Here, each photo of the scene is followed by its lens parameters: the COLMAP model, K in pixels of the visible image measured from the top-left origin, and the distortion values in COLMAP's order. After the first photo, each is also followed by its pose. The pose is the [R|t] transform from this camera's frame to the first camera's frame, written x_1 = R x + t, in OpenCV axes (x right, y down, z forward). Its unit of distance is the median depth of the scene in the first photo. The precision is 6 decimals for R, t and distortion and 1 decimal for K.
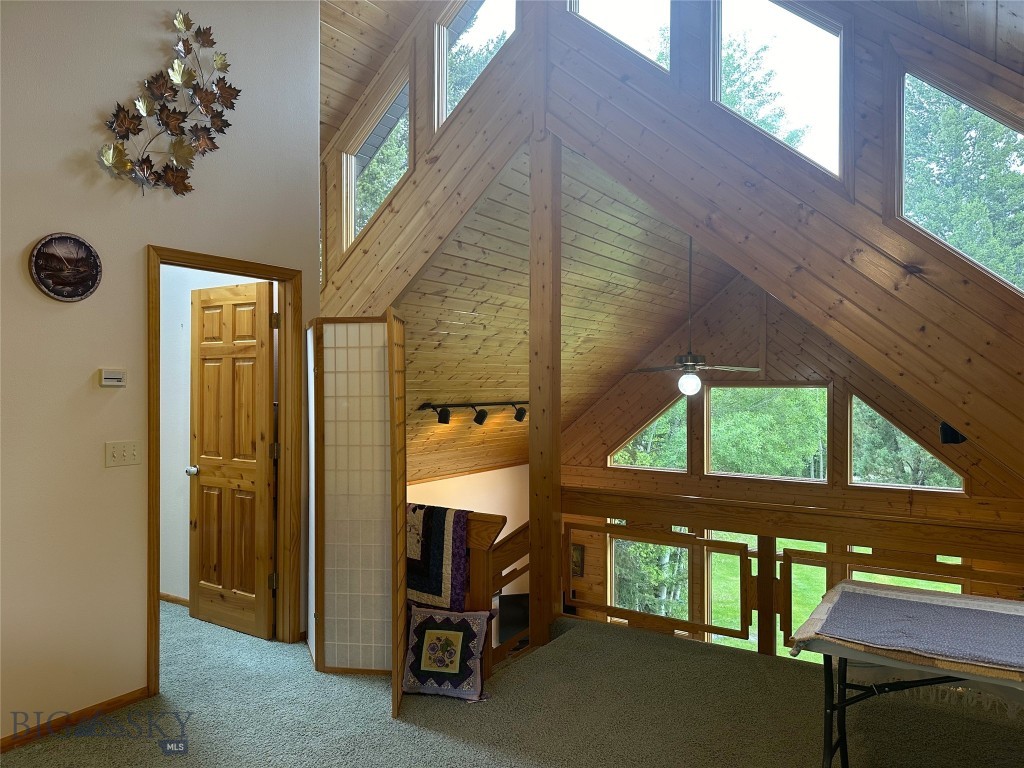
lens RADIAL K [[720.1, 0, 497.9], [0, 720.1, 386.0], [0, 0, 1]] dist [0.113294, -0.201089]
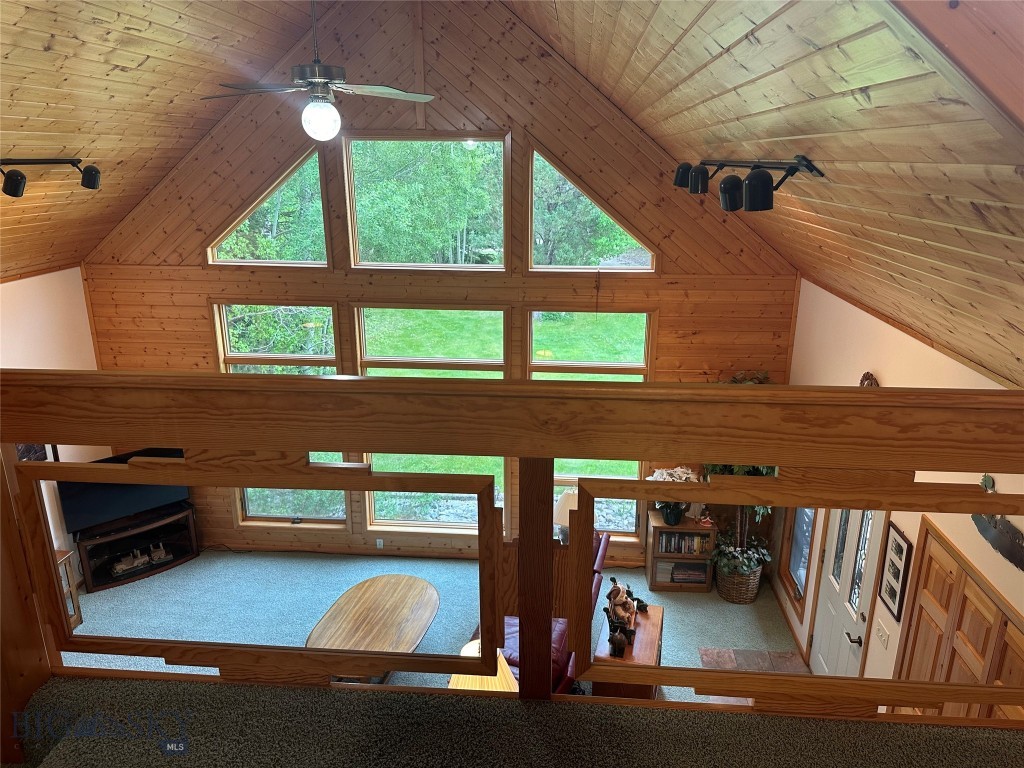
lens RADIAL K [[709.7, 0, 514.4], [0, 709.7, 375.6], [0, 0, 1]] dist [0.093612, -0.154726]
pose [[0.870799, -0.140727, 0.471067, 0.079357], [-0.000521, 0.957893, 0.287123, 0.021332], [-0.491638, -0.250272, 0.834060, 0.314026]]
